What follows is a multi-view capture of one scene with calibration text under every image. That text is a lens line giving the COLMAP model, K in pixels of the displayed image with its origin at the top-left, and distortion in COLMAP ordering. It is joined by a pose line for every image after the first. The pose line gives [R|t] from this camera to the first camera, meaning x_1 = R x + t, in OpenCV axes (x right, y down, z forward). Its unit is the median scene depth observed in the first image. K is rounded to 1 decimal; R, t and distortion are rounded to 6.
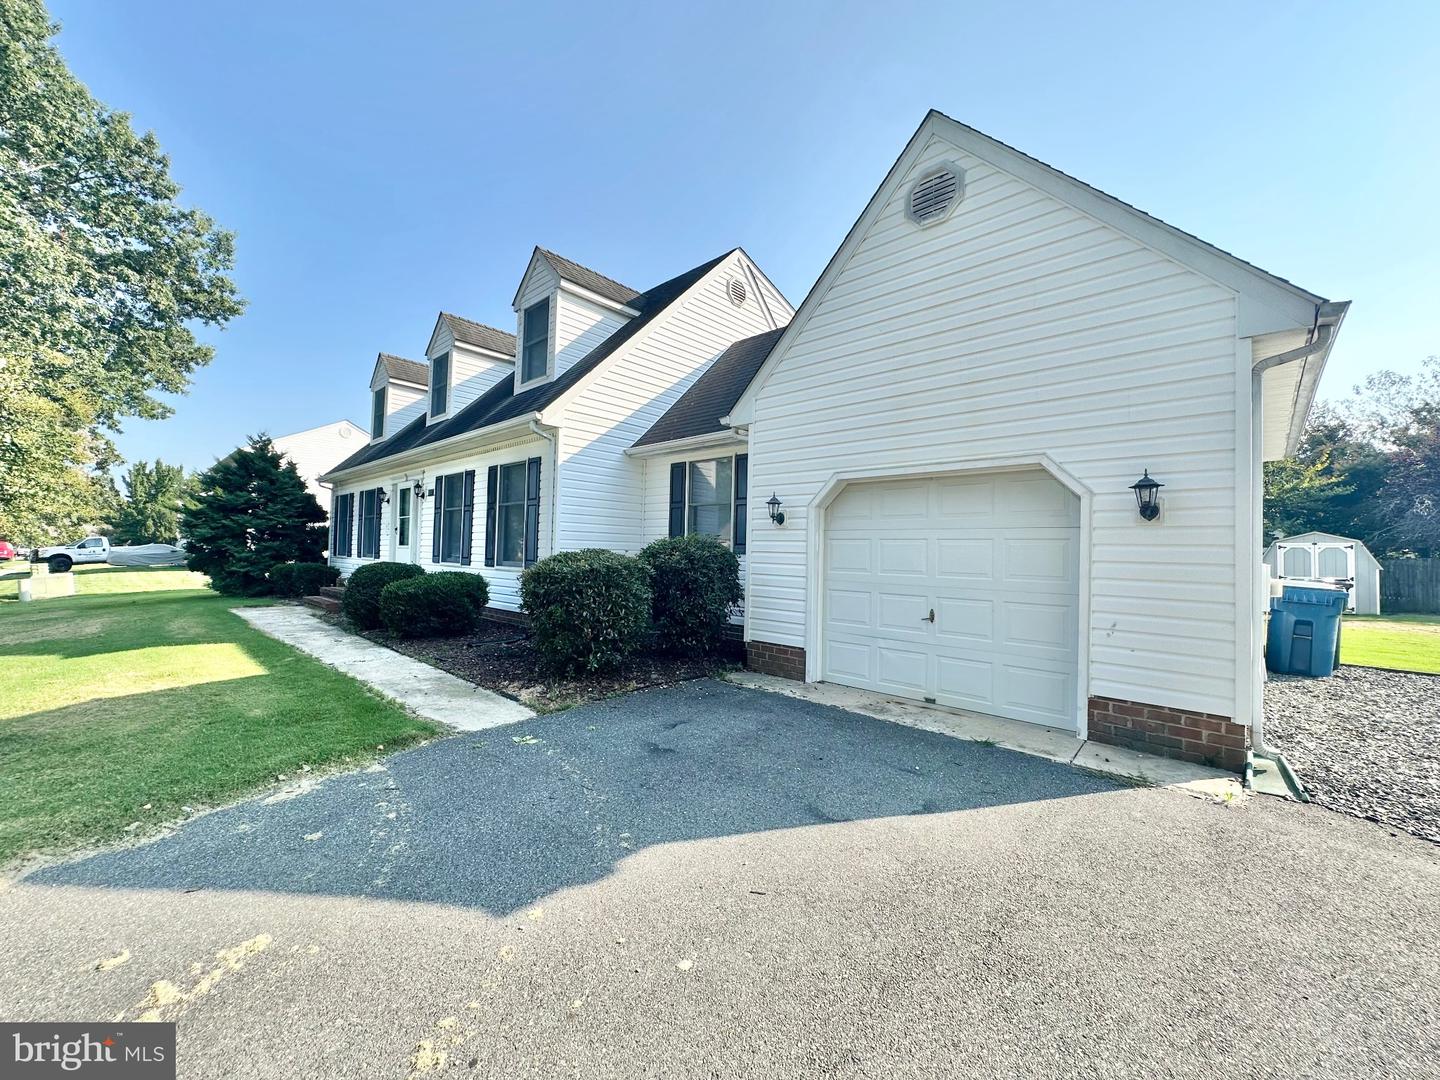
lens RADIAL K [[578.1, 0, 718.0], [0, 578.1, 539.4], [0, 0, 1]] dist [-0.005339, 0.001149]
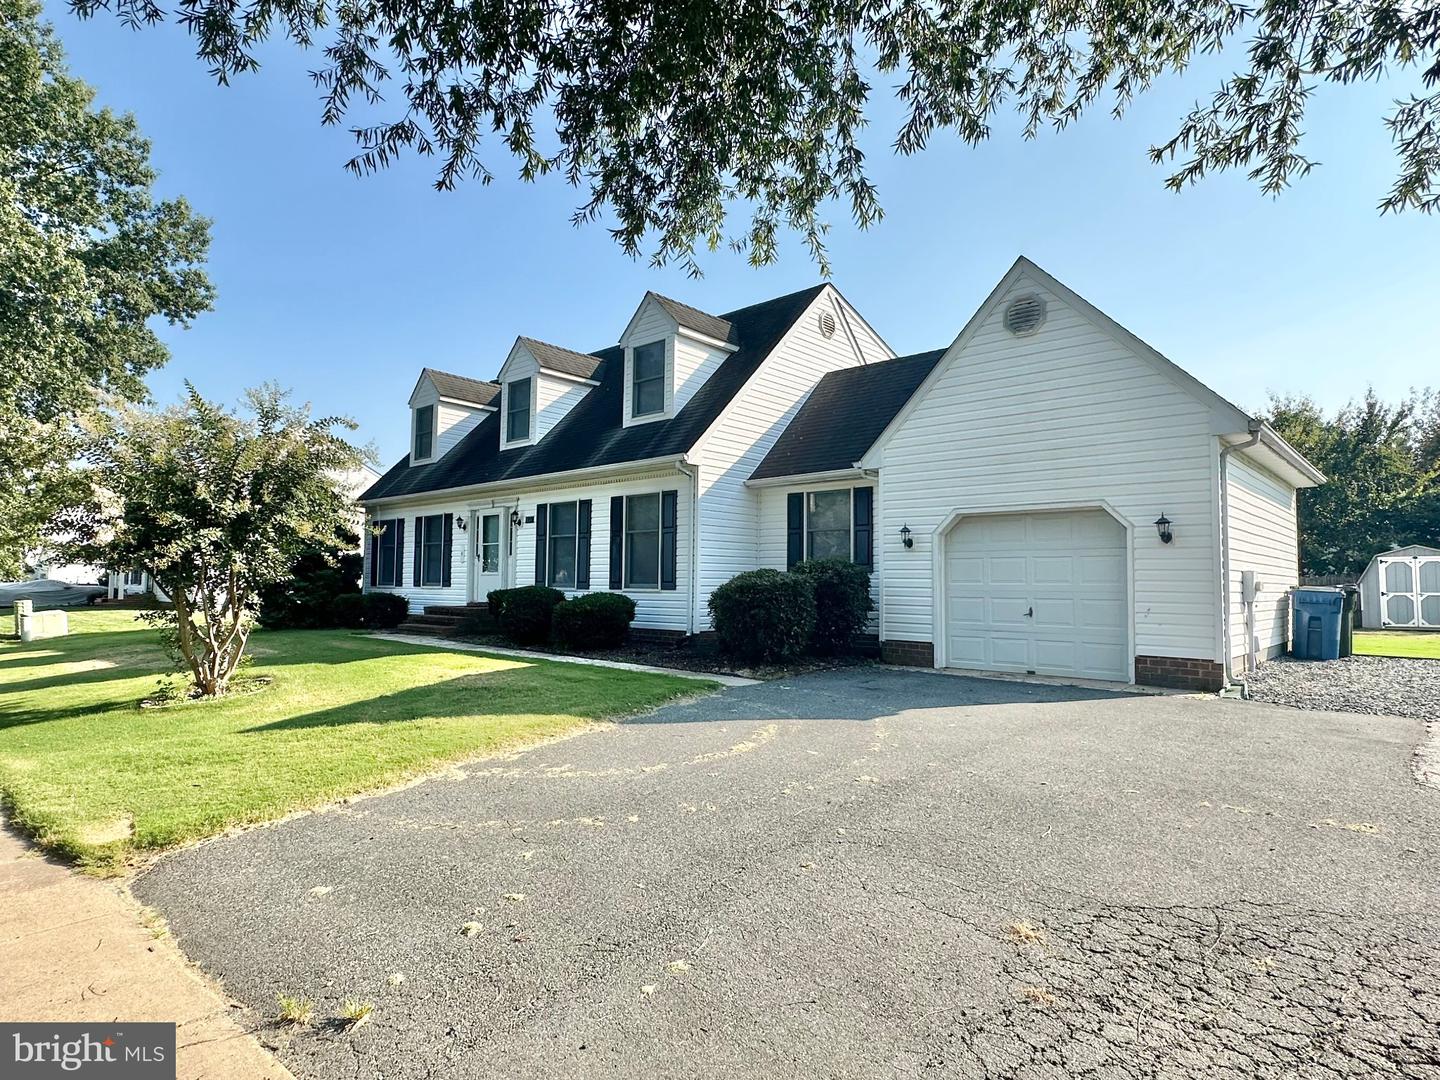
lens RADIAL K [[794.7, 0, 726.4], [0, 794.7, 538.6], [0, 0, 1]] dist [-0.001058, 0.000650]
pose [[0.999651, -0.013904, 0.022452, -0.242511], [0.014635, 0.999357, -0.032721, 0.004050], [-0.021983, 0.033038, 0.999212, -0.543707]]
